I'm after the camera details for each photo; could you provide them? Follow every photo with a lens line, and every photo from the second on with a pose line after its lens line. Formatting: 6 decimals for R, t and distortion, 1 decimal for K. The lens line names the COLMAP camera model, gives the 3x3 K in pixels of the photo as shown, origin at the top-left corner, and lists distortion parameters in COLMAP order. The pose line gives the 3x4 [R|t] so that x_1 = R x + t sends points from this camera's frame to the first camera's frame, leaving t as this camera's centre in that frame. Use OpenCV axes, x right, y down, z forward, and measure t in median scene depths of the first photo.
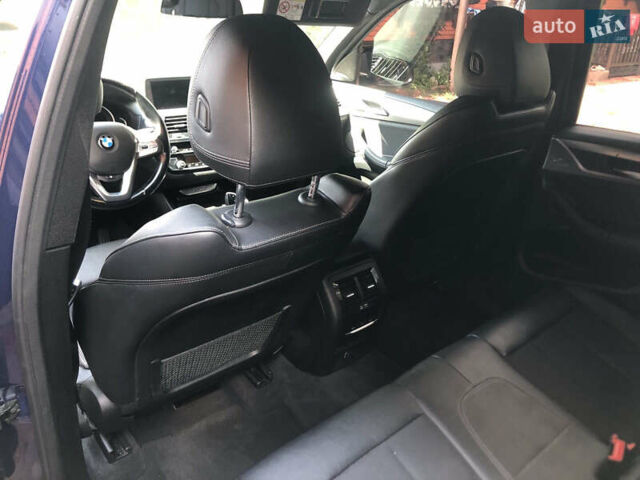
lens RADIAL K [[526.5, 0, 320.0], [0, 526.5, 240.0], [0, 0, 1]] dist [0.015524, -0.013536]
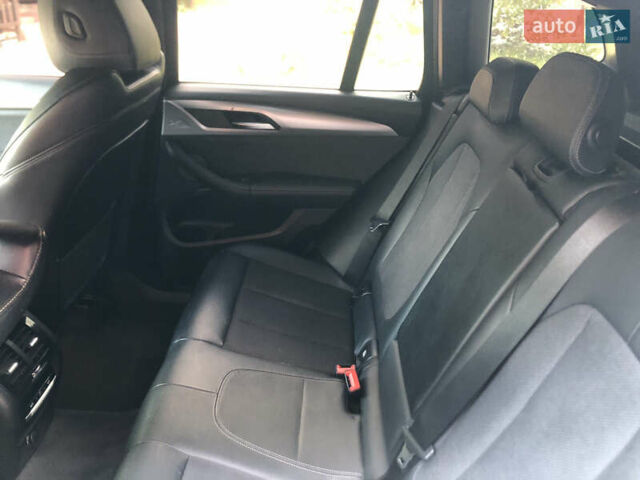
lens RADIAL K [[526.5, 0, 320.0], [0, 526.5, 240.0], [0, 0, 1]] dist [0.015524, -0.013536]
pose [[0.656541, -0.340476, 0.673075, -0.091751], [0.276271, 0.938865, 0.205442, -0.089806], [-0.701875, 0.051070, 0.710467, 0.191220]]
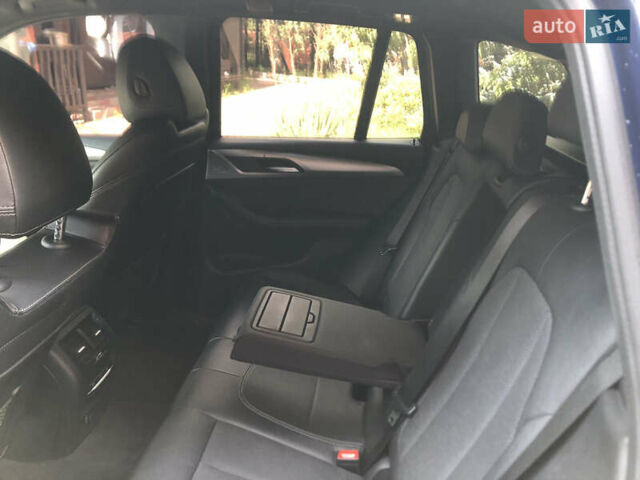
lens RADIAL K [[535.5, 0, 320.0], [0, 535.5, 240.0], [0, 0, 1]] dist [0.029563, 0.002197]
pose [[0.712154, -0.249800, 0.656077, -0.205811], [0.292416, 0.955171, 0.046270, 0.004006], [-0.638224, 0.158896, 0.753274, 0.028435]]
